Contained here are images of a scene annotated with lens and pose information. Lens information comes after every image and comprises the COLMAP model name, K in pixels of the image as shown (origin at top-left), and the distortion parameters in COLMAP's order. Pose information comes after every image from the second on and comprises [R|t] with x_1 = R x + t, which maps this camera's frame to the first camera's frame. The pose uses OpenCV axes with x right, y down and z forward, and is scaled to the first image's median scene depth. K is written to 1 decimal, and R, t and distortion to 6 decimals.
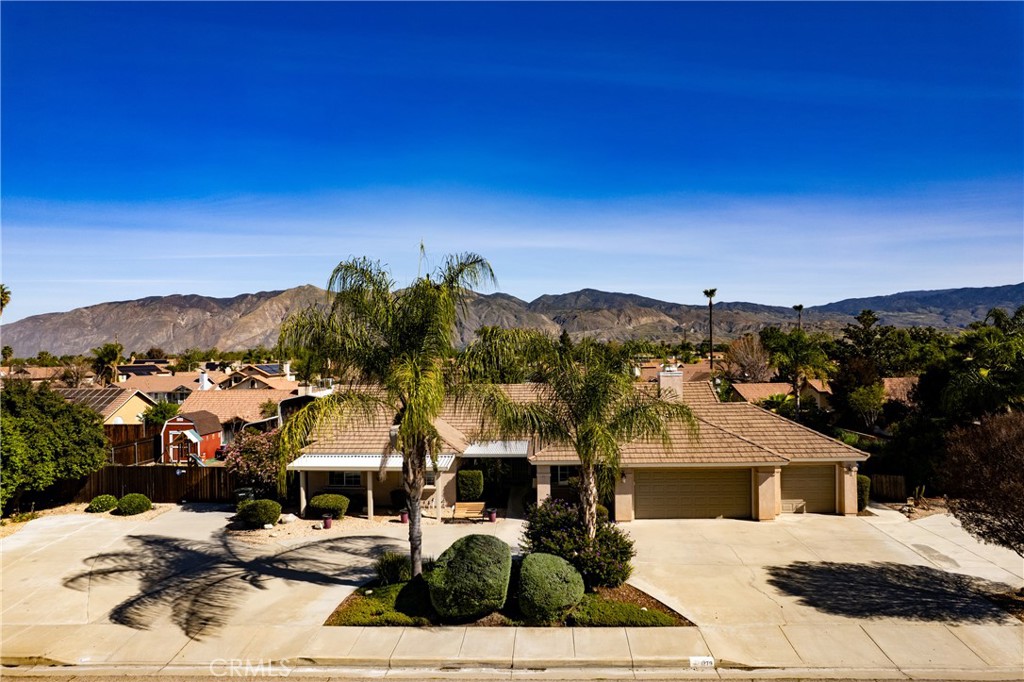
lens RADIAL K [[654.4, 0, 508.7], [0, 654.4, 348.0], [0, 0, 1]] dist [-0.078001, 0.073140]
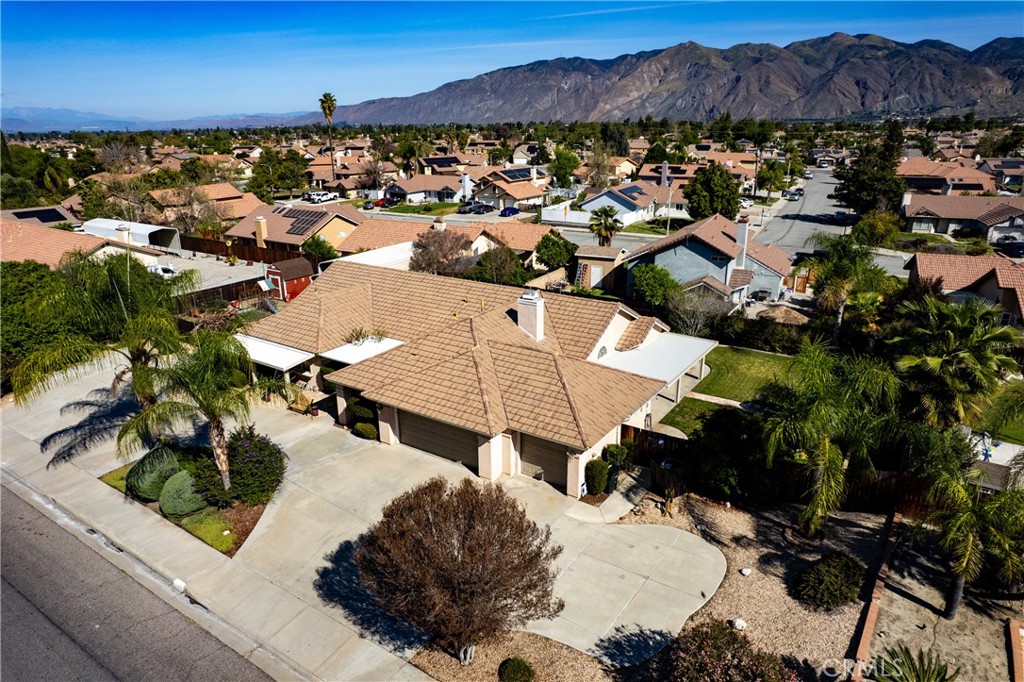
lens RADIAL K [[654.4, 0, 508.7], [0, 654.4, 348.0], [0, 0, 1]] dist [-0.078001, 0.073140]
pose [[0.852835, 0.175044, -0.491968, 1.102877], [0.003760, 0.940058, 0.340993, -0.351022], [0.522168, -0.292661, 0.801056, 0.288125]]
